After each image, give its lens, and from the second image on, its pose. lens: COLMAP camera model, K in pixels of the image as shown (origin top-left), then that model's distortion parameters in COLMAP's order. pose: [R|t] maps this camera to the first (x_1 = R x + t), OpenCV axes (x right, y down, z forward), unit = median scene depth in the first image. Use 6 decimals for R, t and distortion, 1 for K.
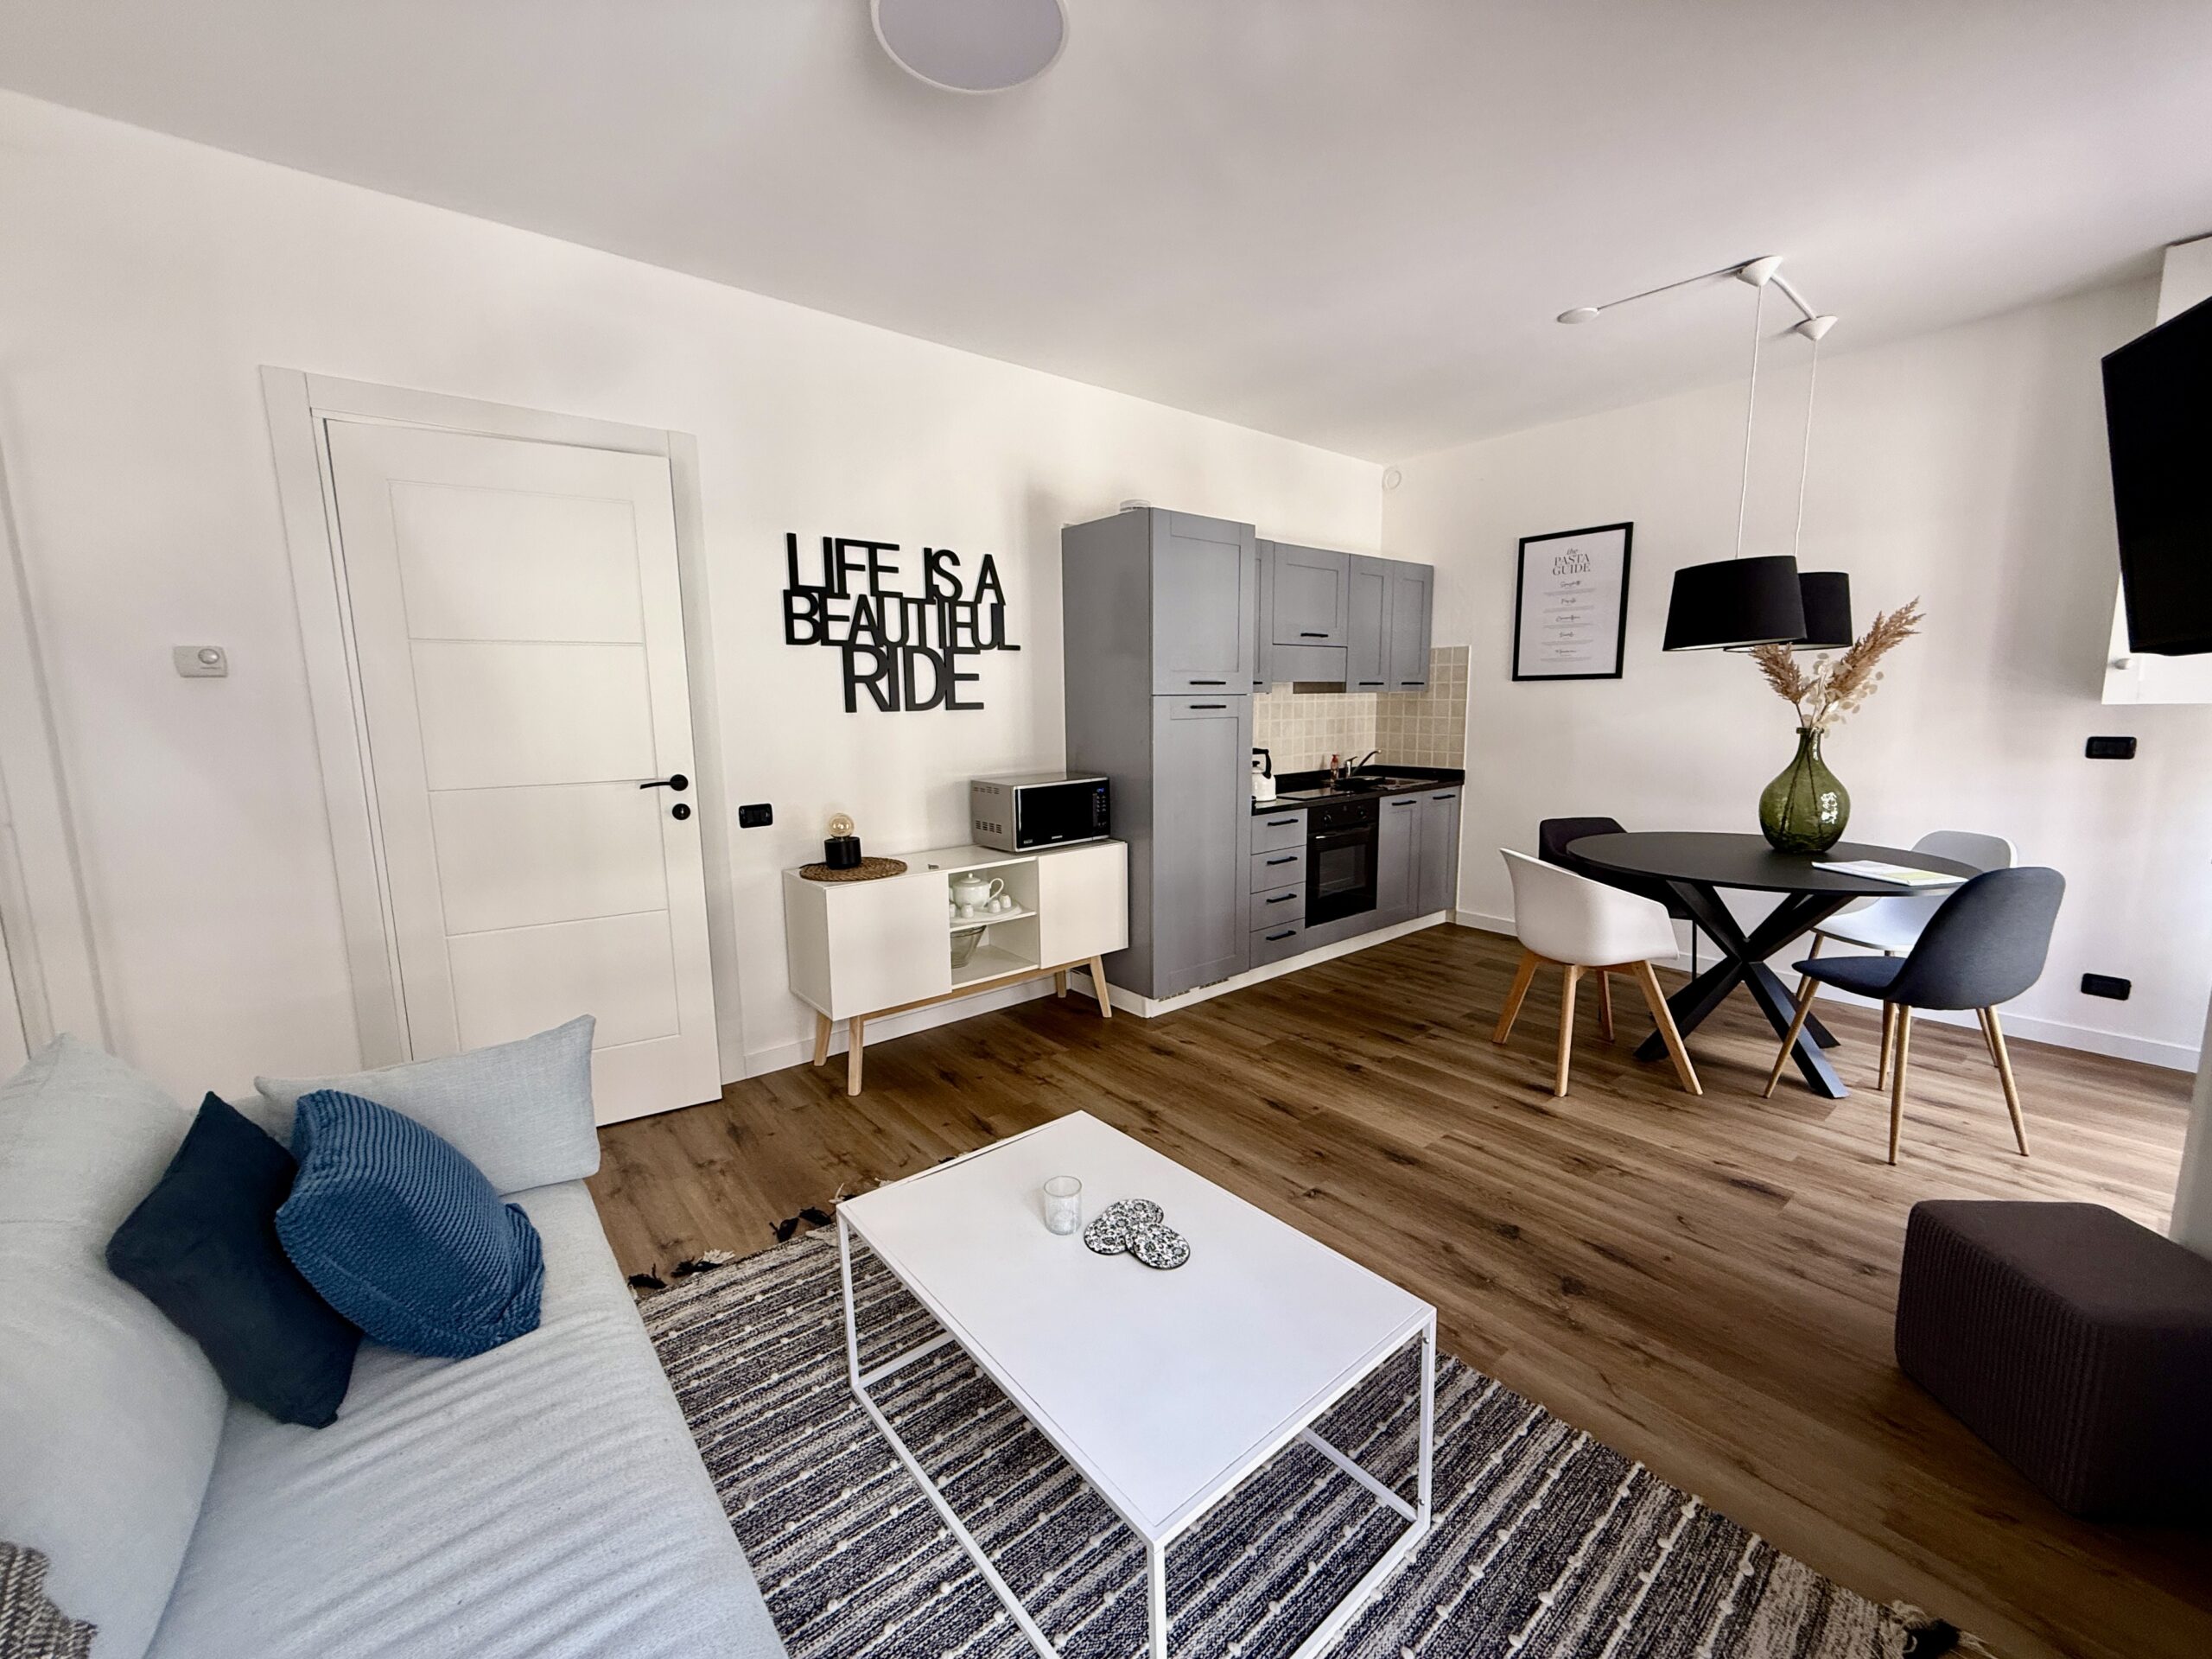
lens RADIAL K [[880.6, 0, 1099.0], [0, 880.6, 827.5], [0, 0, 1]] dist [0.000061, 0.000047]
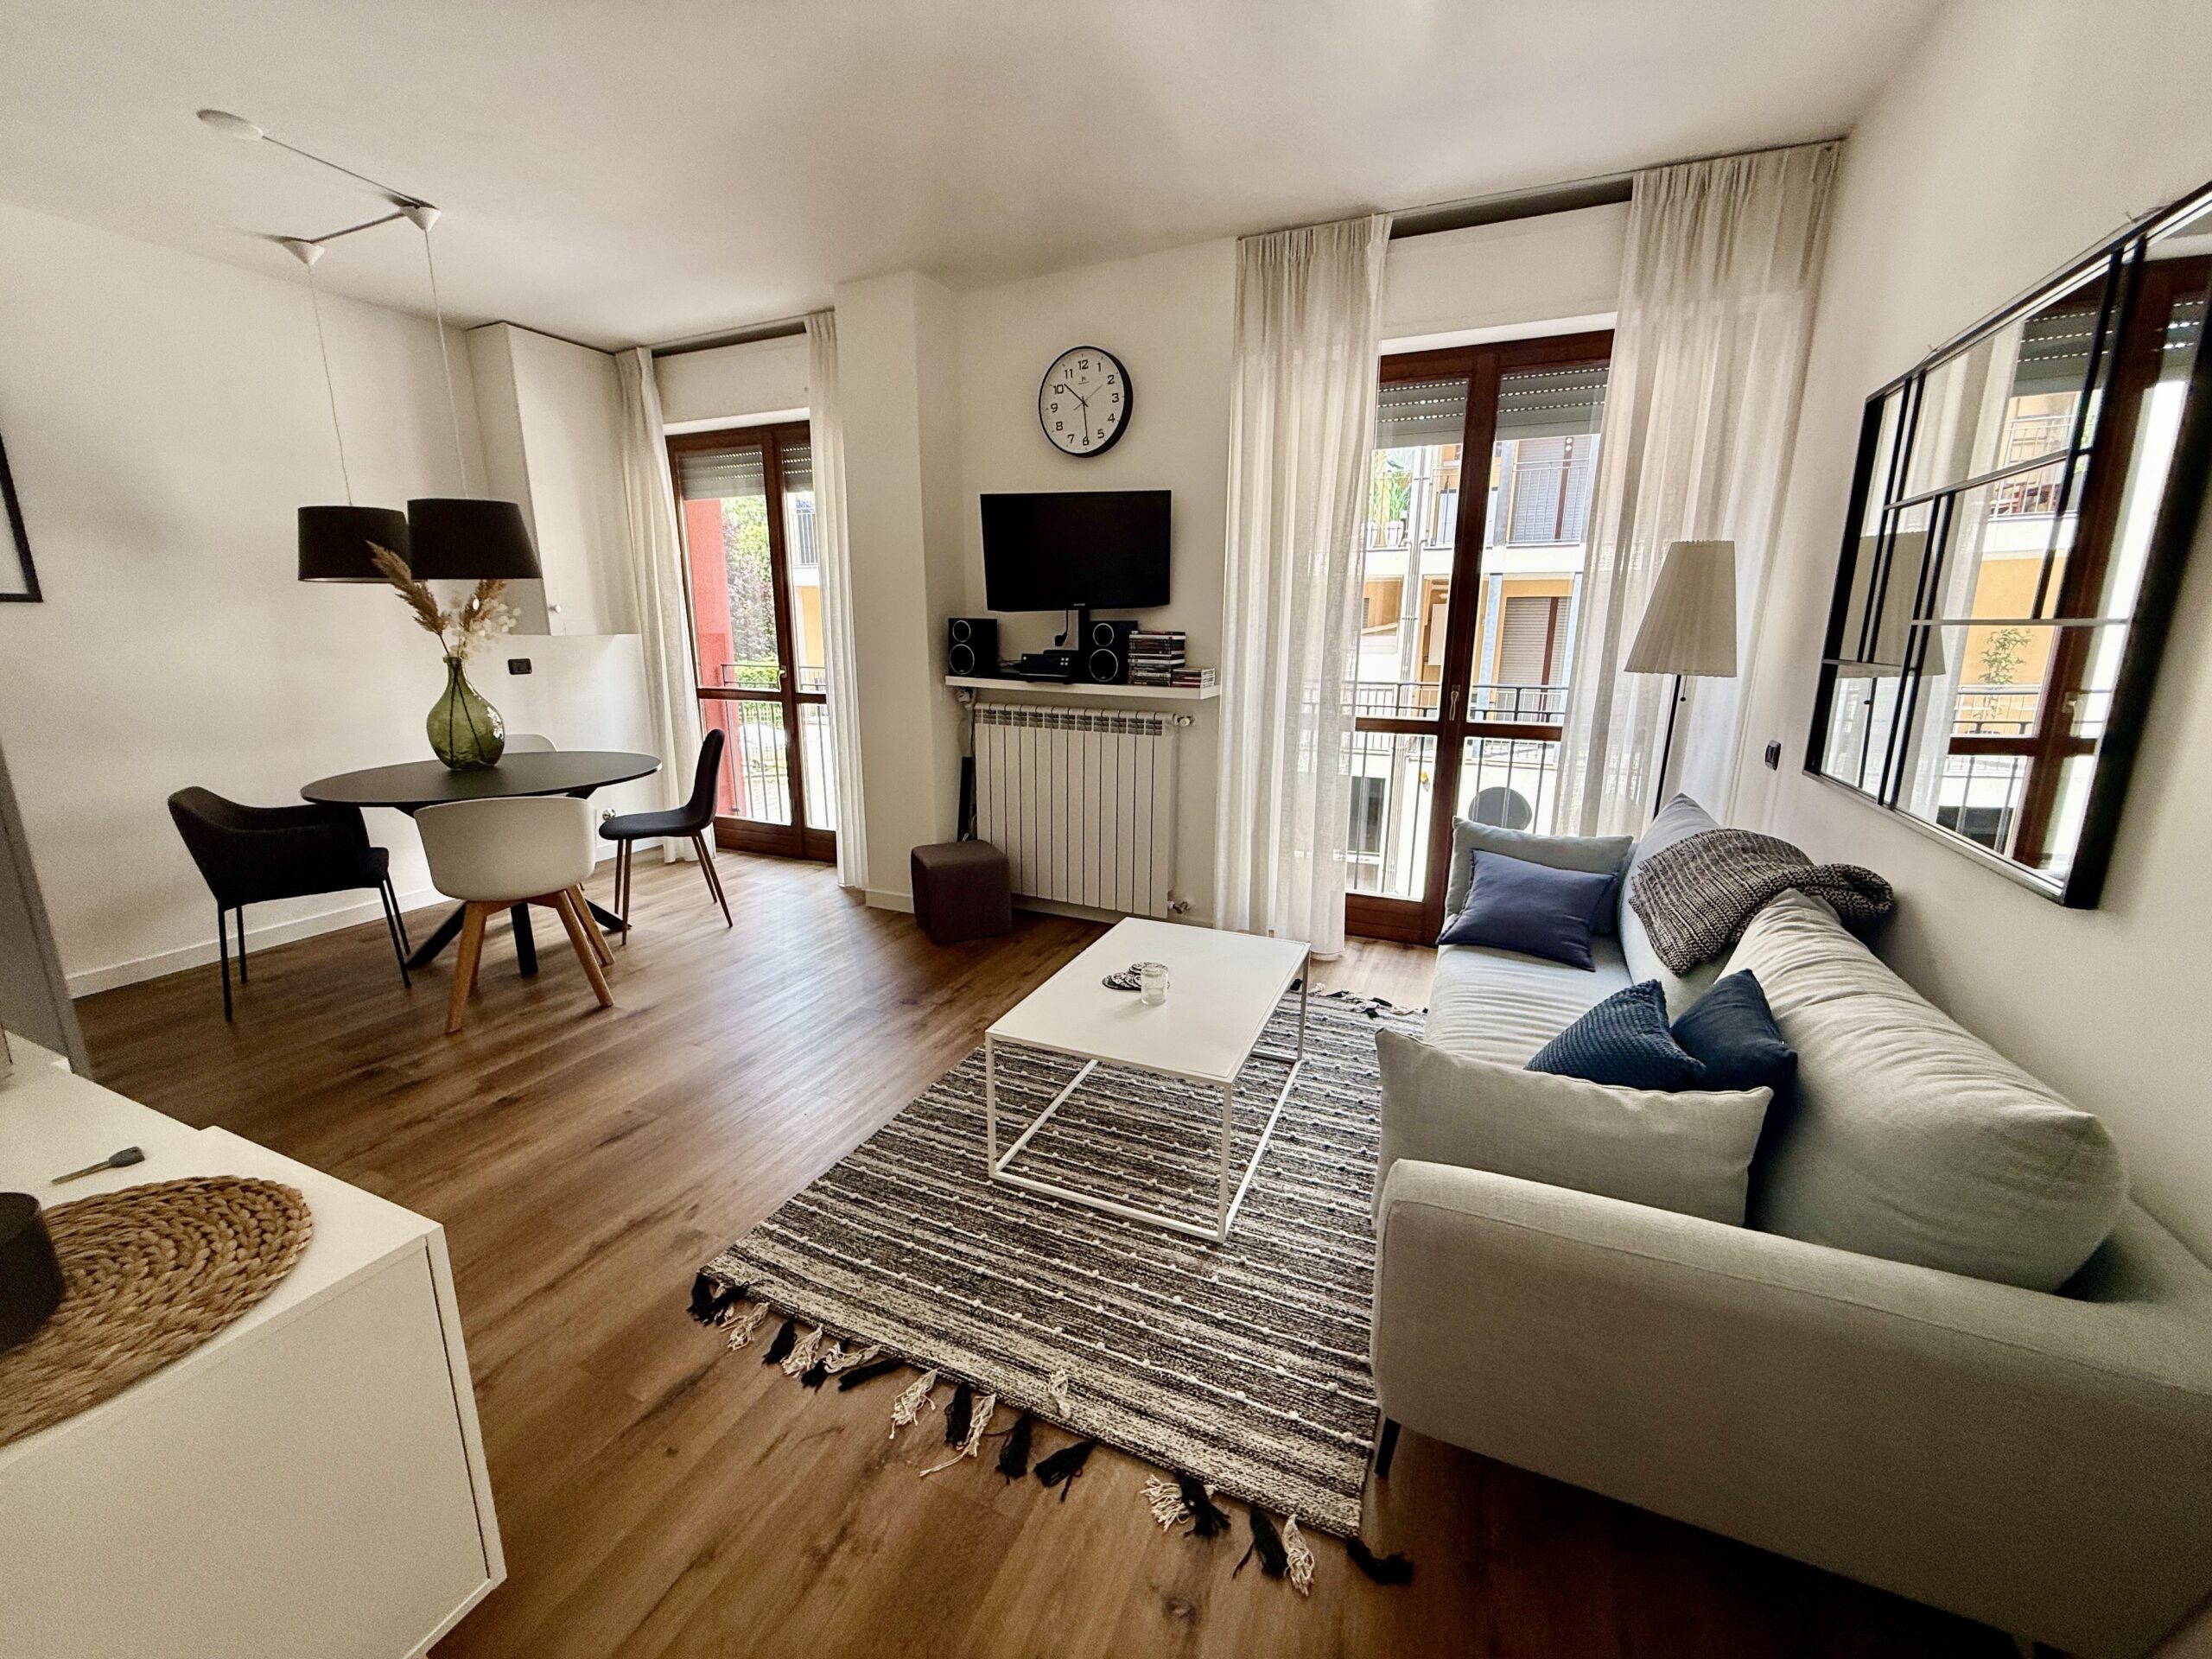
lens RADIAL K [[880.6, 0, 1099.0], [0, 880.6, 827.5], [0, 0, 1]] dist [0.000061, 0.000047]
pose [[-0.454657, -0.186083, 0.871011, -0.558698], [0.135276, 0.952159, 0.274032, -0.098502], [-0.880334, 0.242417, -0.407734, 0.755389]]
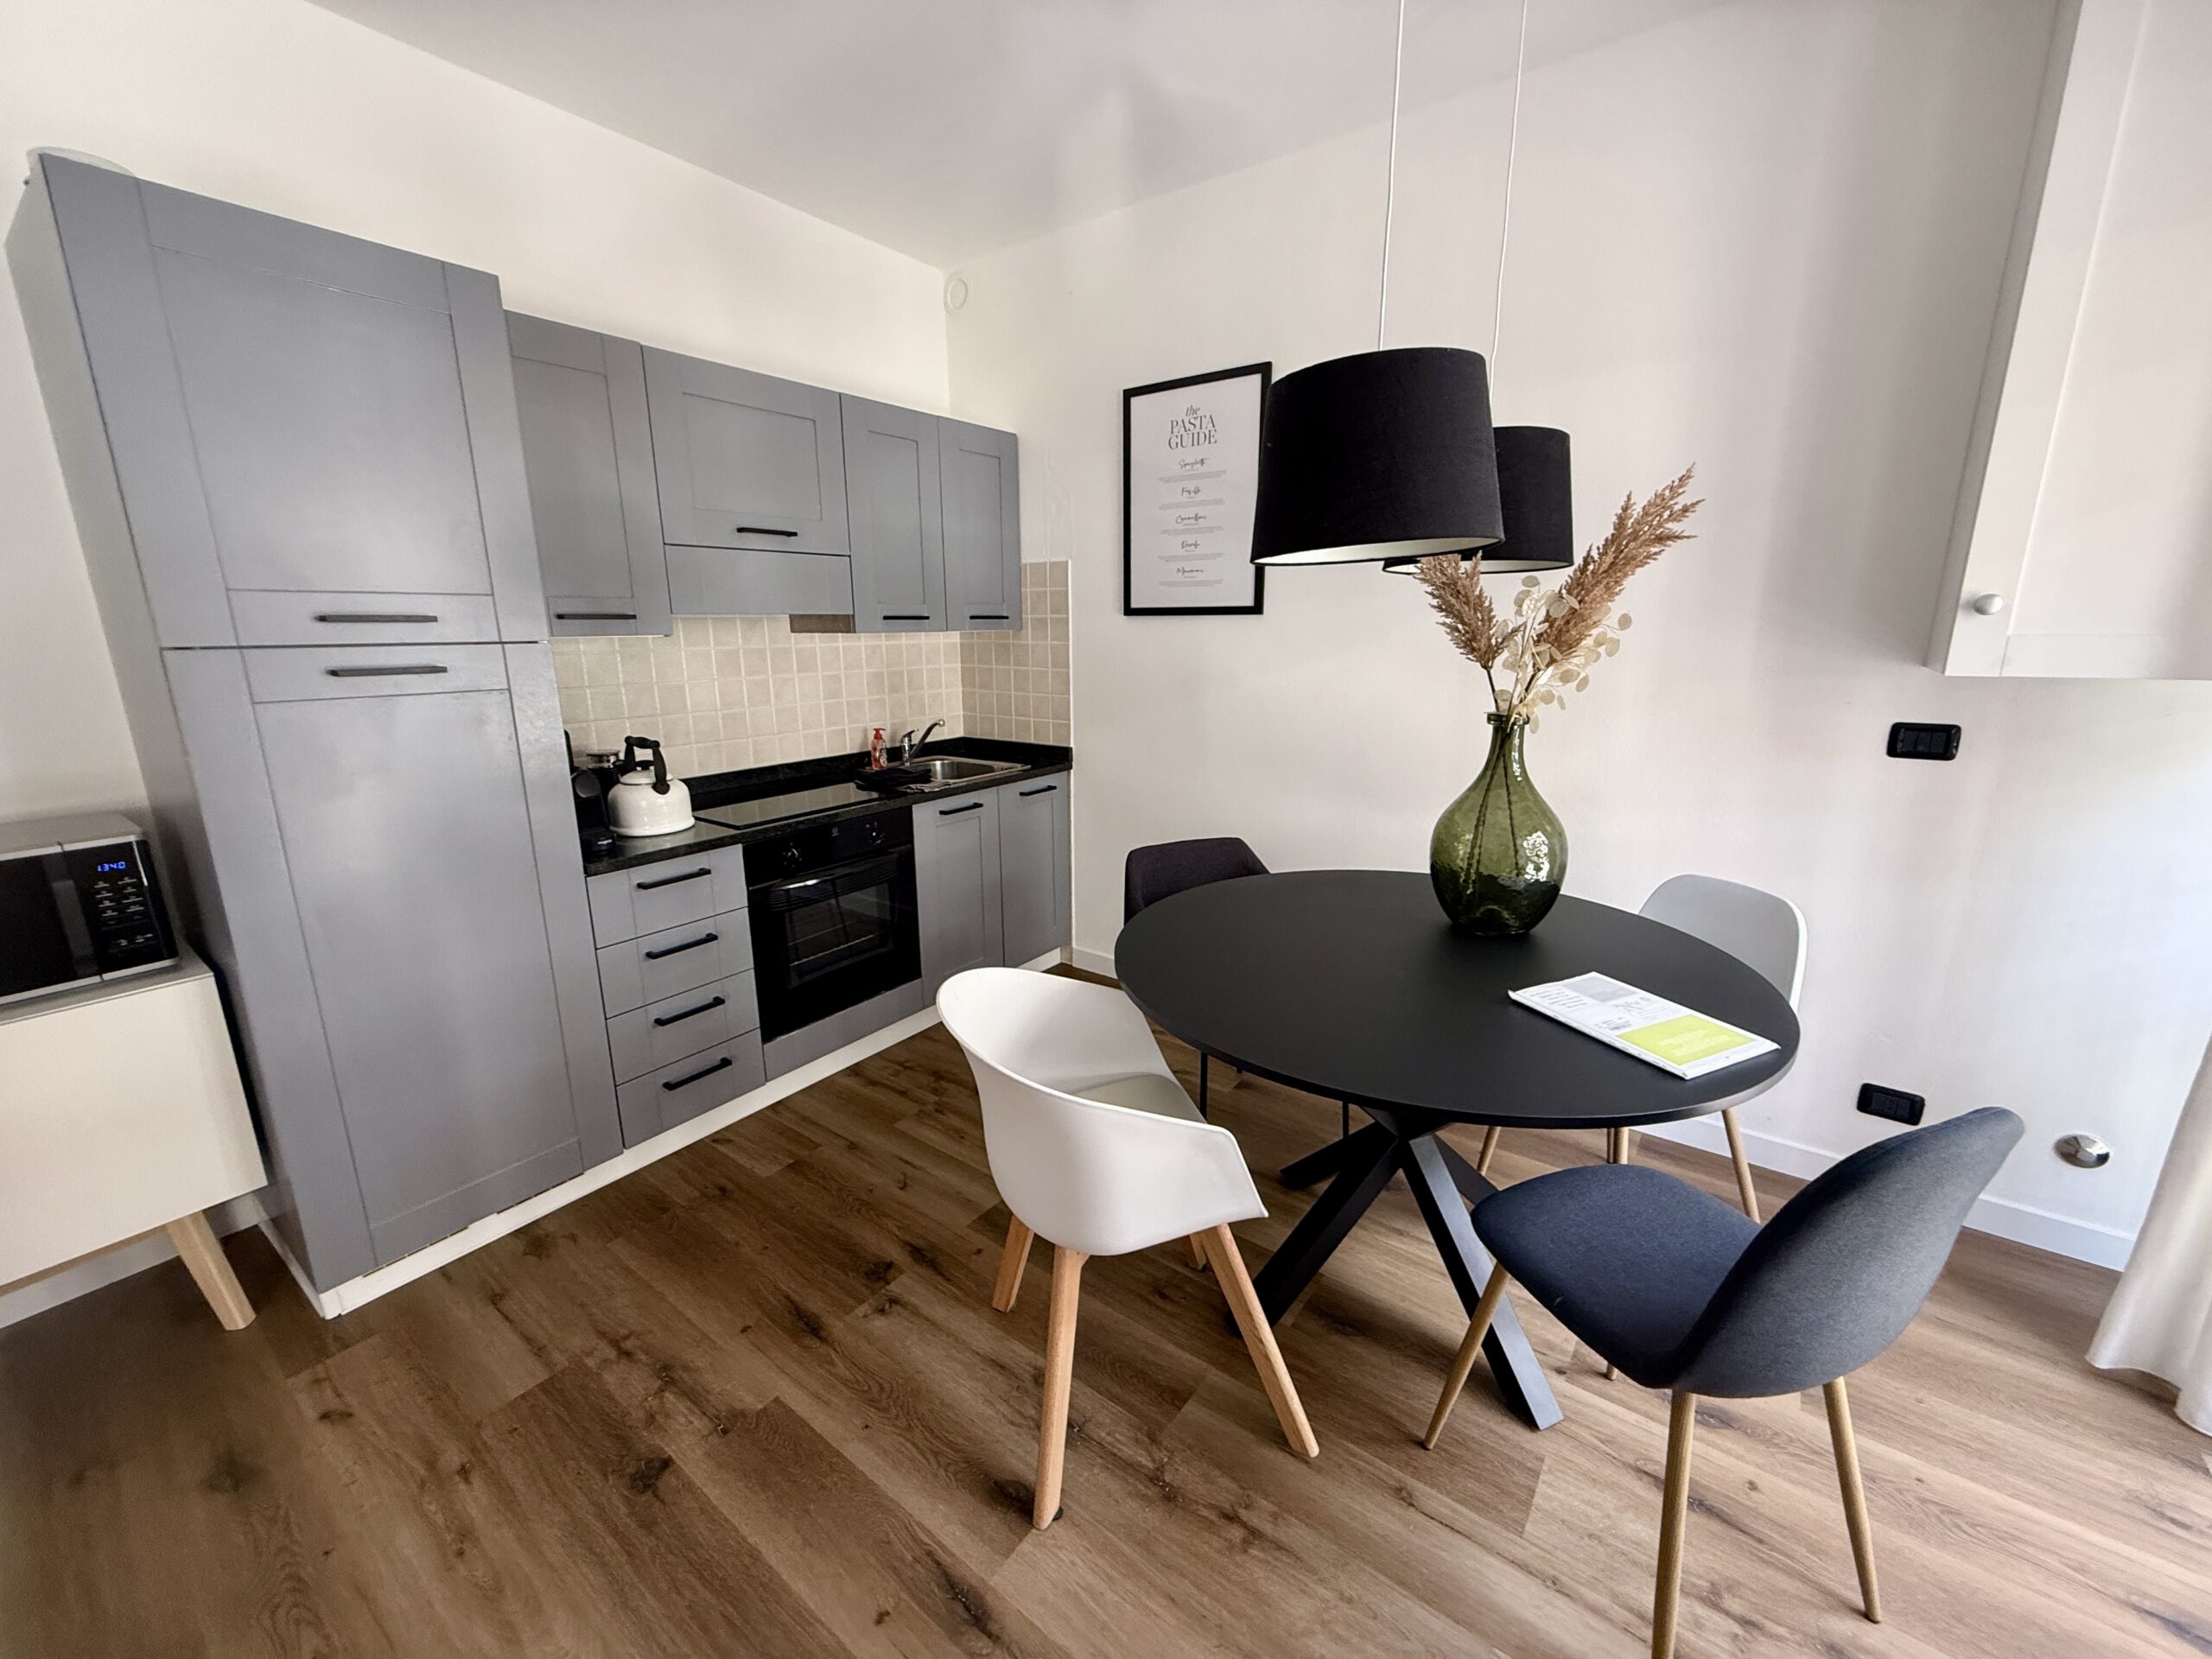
lens RADIAL K [[880.6, 0, 1099.0], [0, 880.6, 827.5], [0, 0, 1]] dist [0.000061, 0.000047]
pose [[0.969891, -0.047879, 0.238789, 0.401777], [0.027938, 0.995885, 0.086207, -0.092057], [-0.241934, -0.076940, 0.967237, 0.496028]]
